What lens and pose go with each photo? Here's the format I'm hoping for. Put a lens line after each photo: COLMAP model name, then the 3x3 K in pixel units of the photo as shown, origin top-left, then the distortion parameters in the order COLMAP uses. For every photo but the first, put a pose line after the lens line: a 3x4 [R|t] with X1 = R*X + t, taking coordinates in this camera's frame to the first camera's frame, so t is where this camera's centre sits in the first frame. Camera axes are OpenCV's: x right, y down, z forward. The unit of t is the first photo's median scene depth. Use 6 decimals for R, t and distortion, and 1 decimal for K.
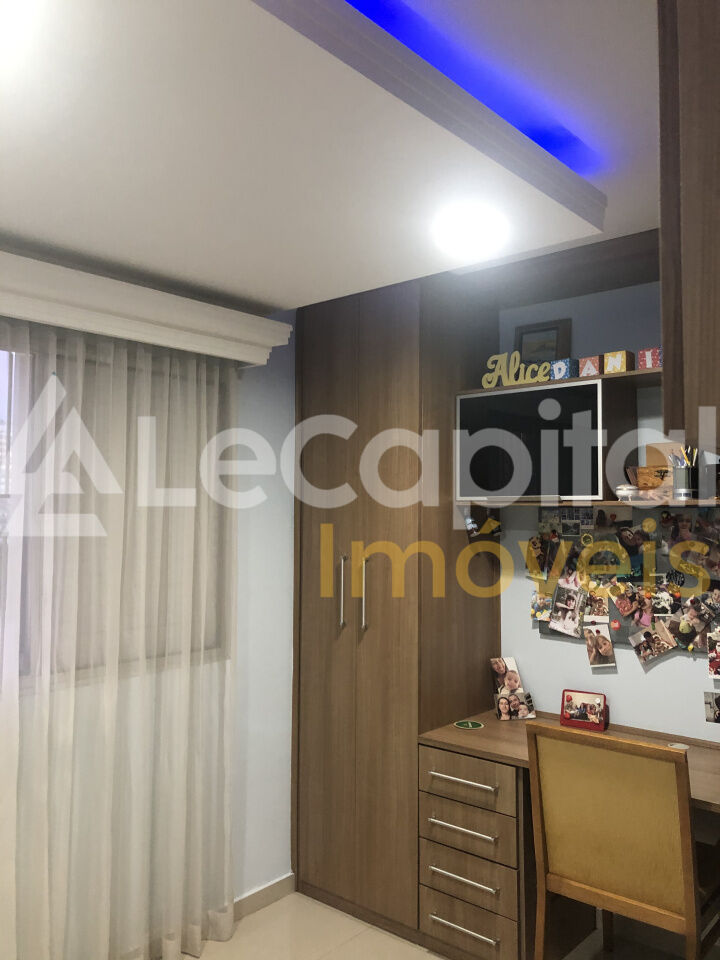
lens RADIAL K [[798.7, 0, 355.4], [0, 798.7, 479.7], [0, 0, 1]] dist [0.014018, 0.008515]
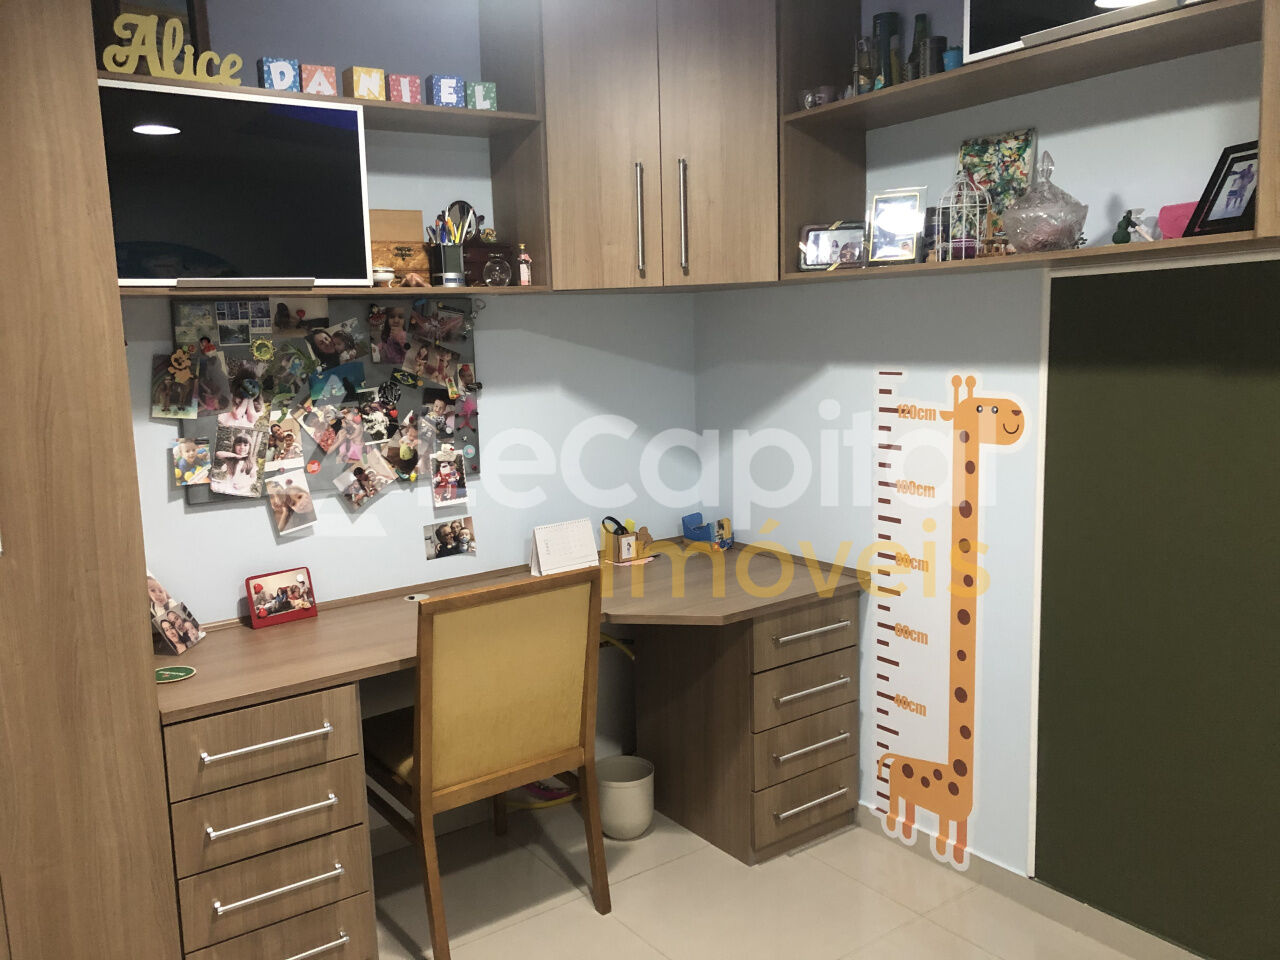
lens RADIAL K [[1064.9, 0, 635.5], [0, 1064.9, 478.2], [0, 0, 1]] dist [0.014018, 0.008515]
pose [[0.223336, -0.150250, 0.963092, -0.516375], [-0.013871, 0.987458, 0.157268, 0.037808], [-0.974643, -0.048483, 0.218451, 0.509301]]
